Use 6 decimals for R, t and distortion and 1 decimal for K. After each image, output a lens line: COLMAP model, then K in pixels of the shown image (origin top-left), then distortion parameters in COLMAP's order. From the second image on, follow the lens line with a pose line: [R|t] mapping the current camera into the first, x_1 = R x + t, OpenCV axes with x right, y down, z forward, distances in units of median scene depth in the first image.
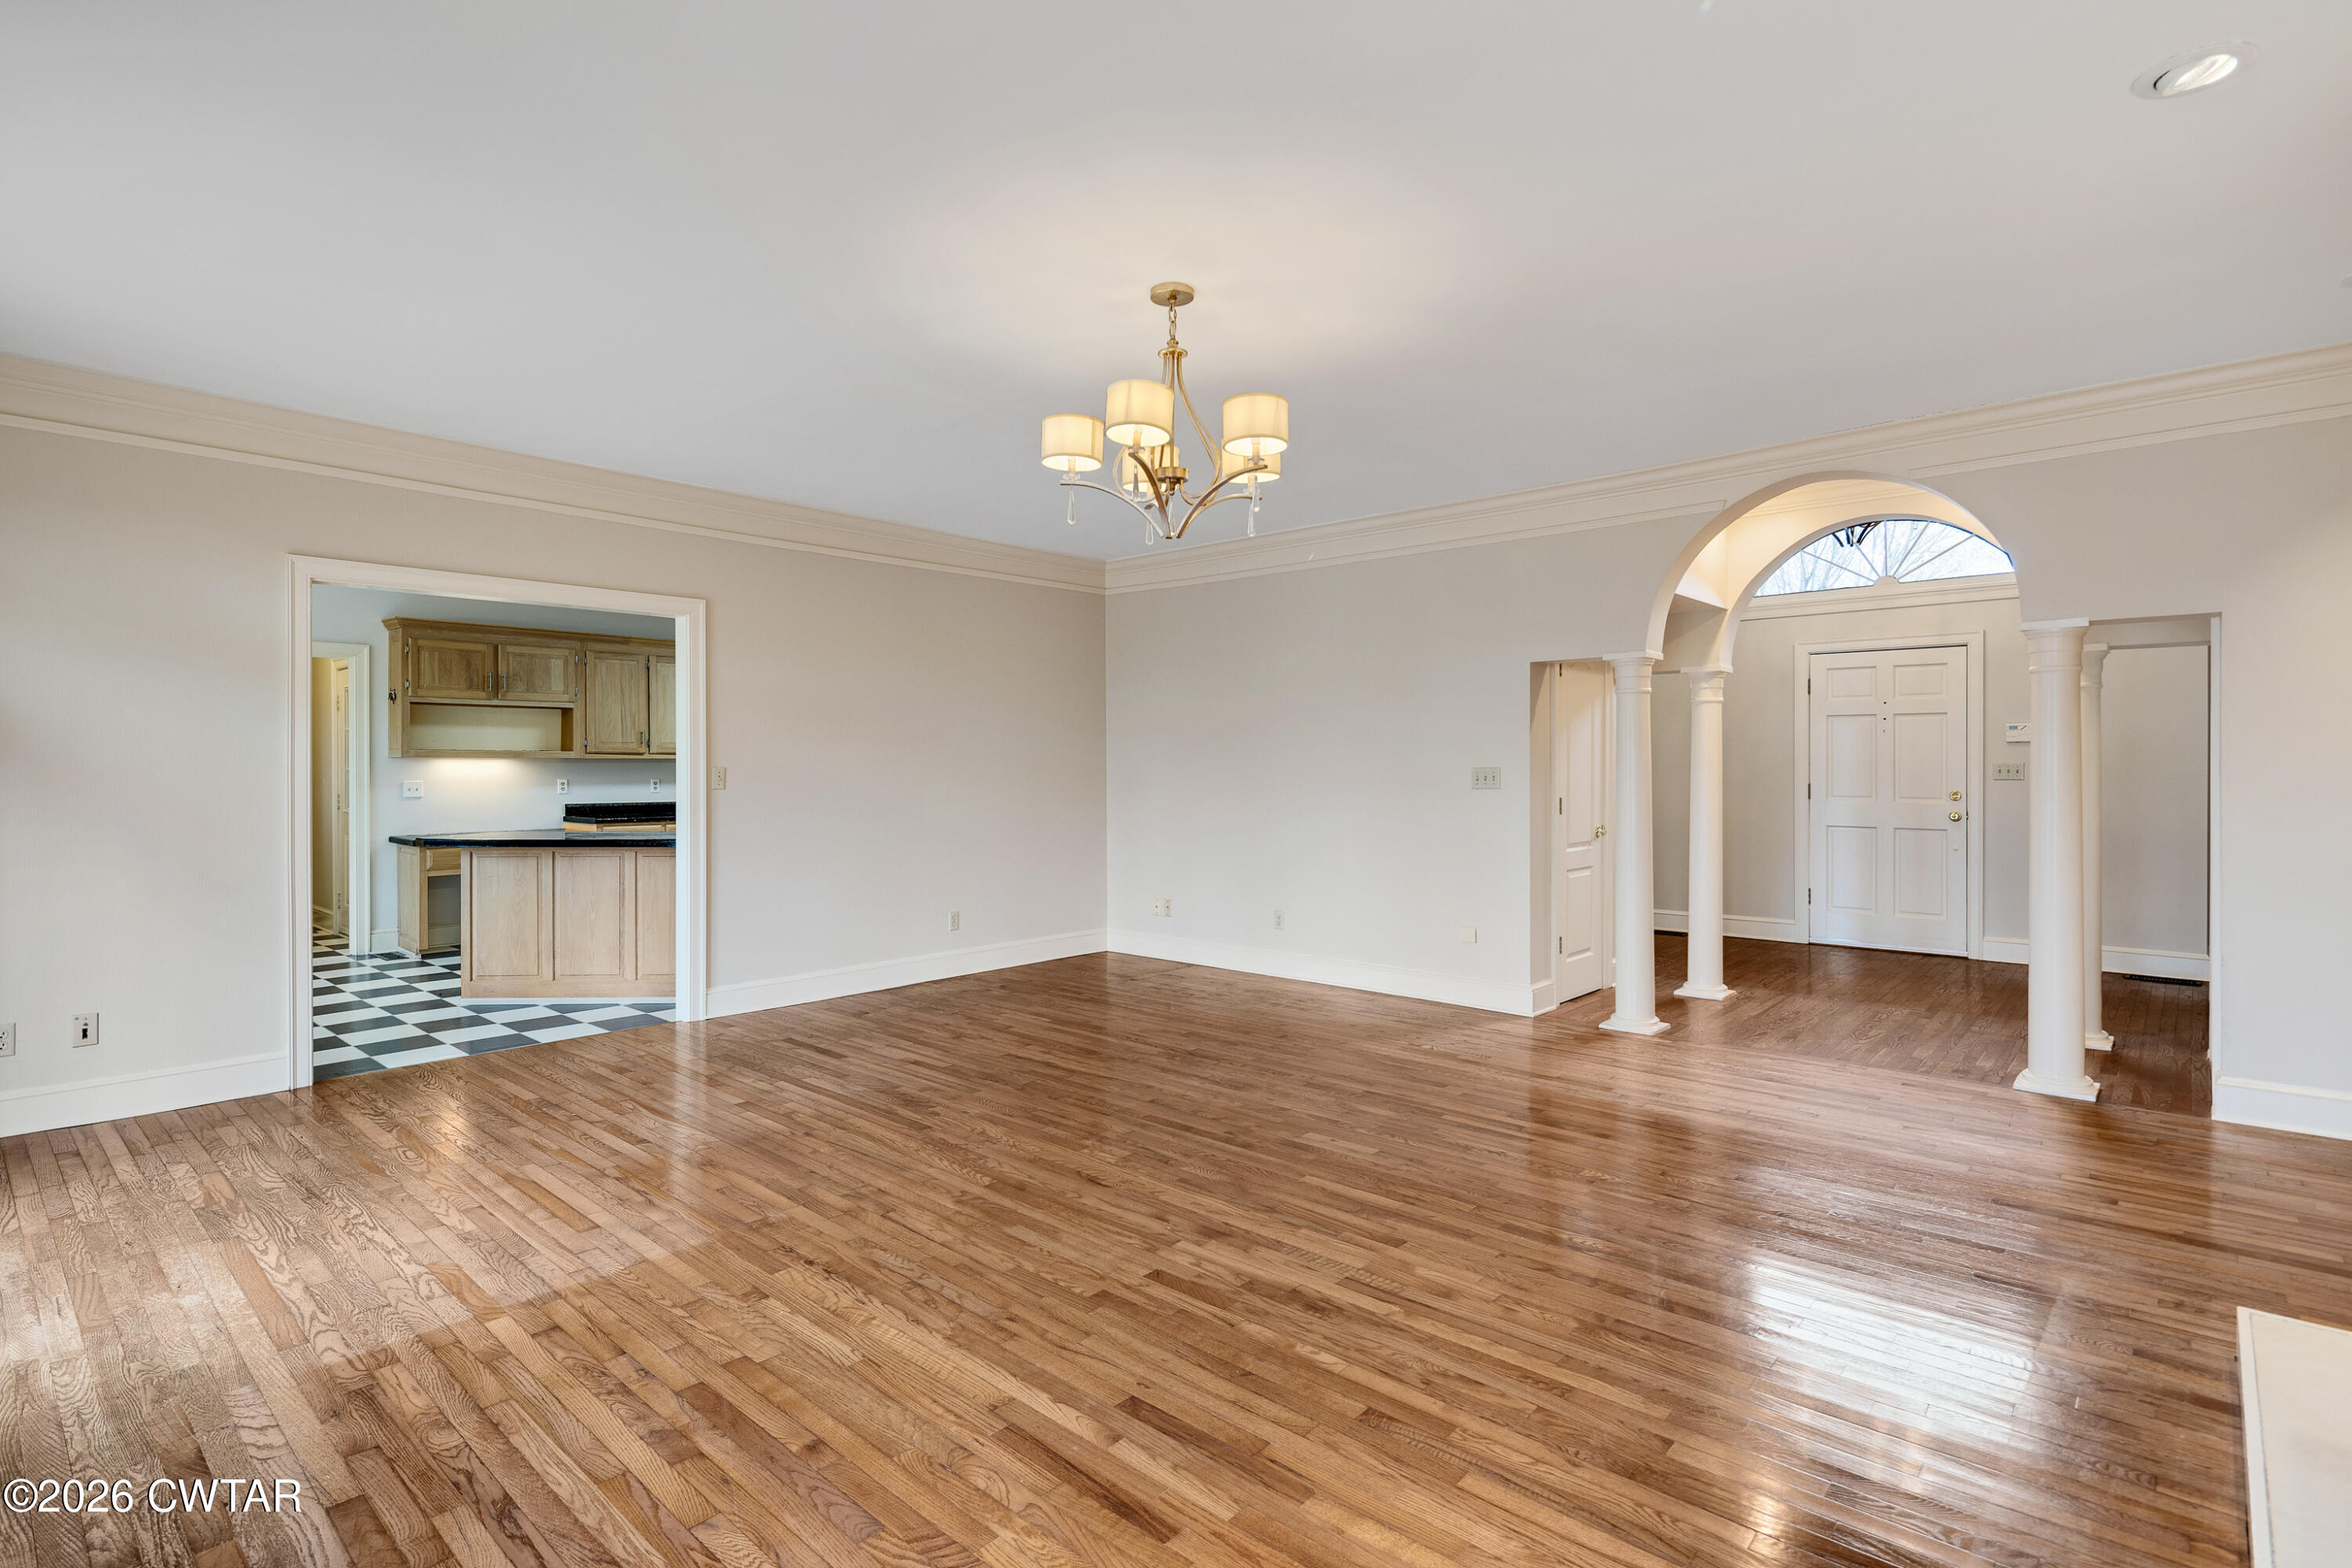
lens RADIAL K [[1135.4, 0, 1161.0], [0, 1135.4, 771.9], [0, 0, 1]] dist [0.005102, -0.003274]
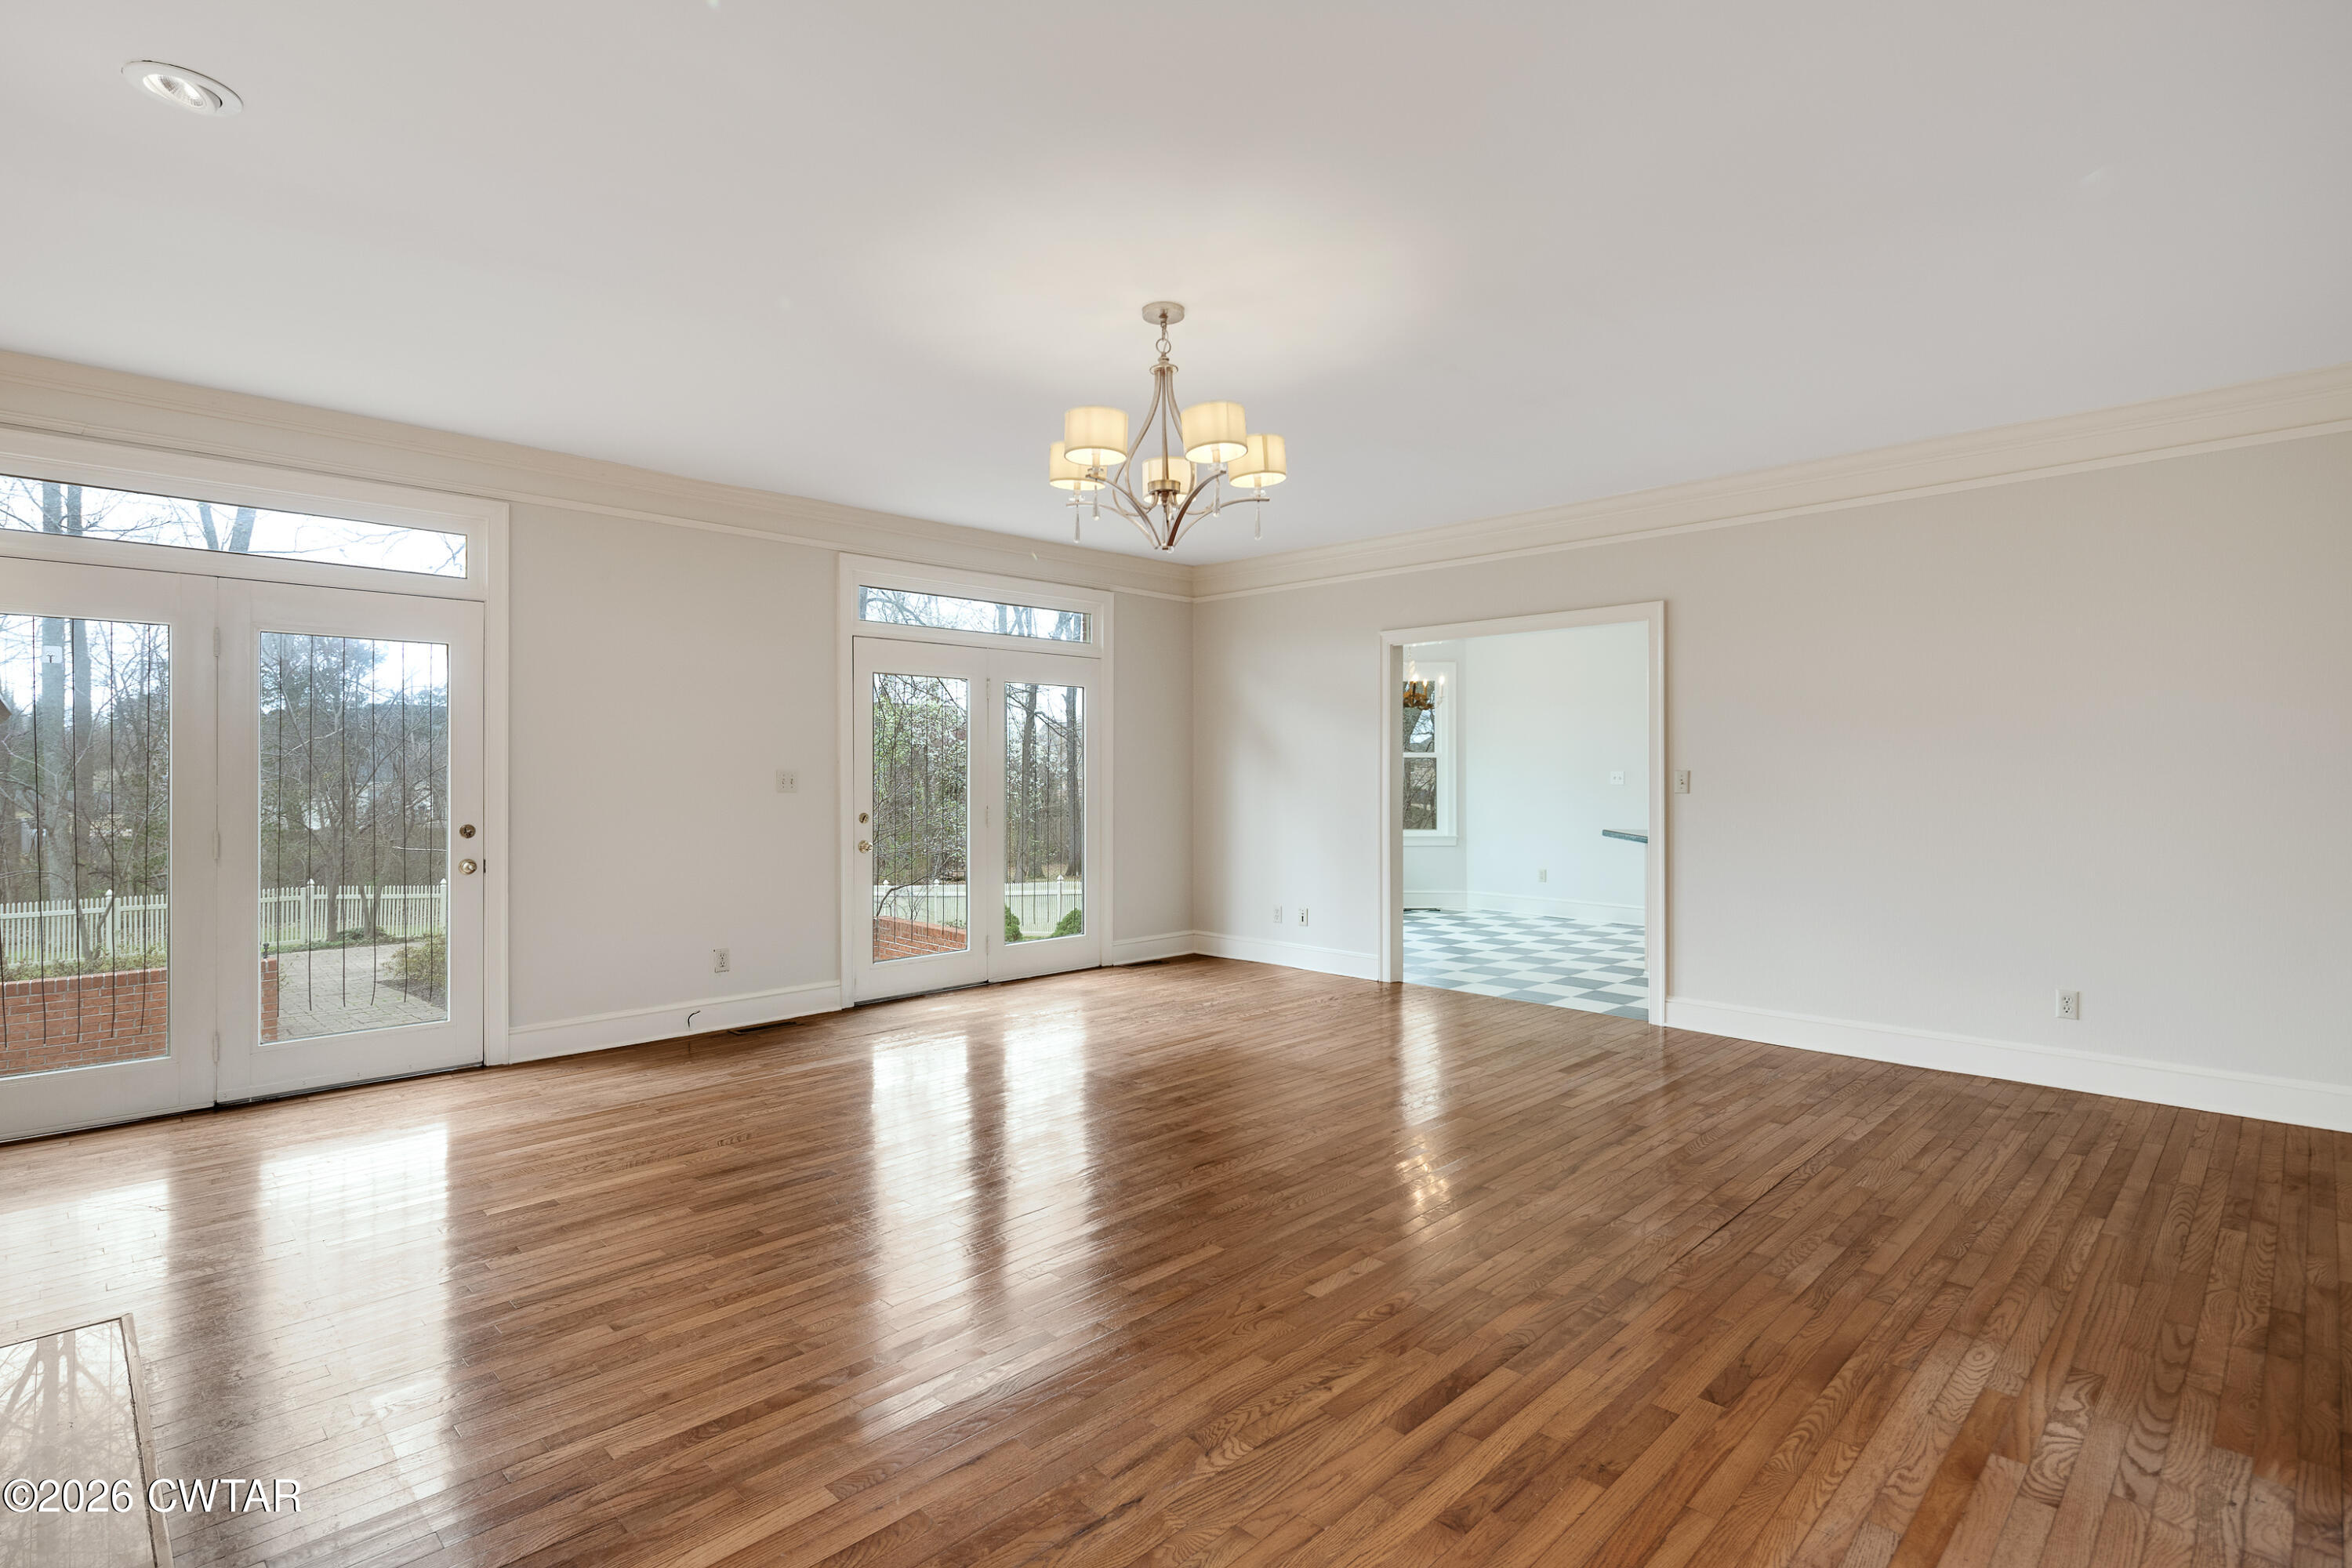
lens RADIAL K [[1135.4, 0, 1154.8], [0, 1135.4, 785.2], [0, 0, 1]] dist [0.005102, -0.003274]
pose [[-0.056568, 0.013898, -0.998302, 1.447834], [-0.006067, 0.999880, 0.014264, -0.007439], [0.998380, 0.006864, -0.056477, 1.468876]]
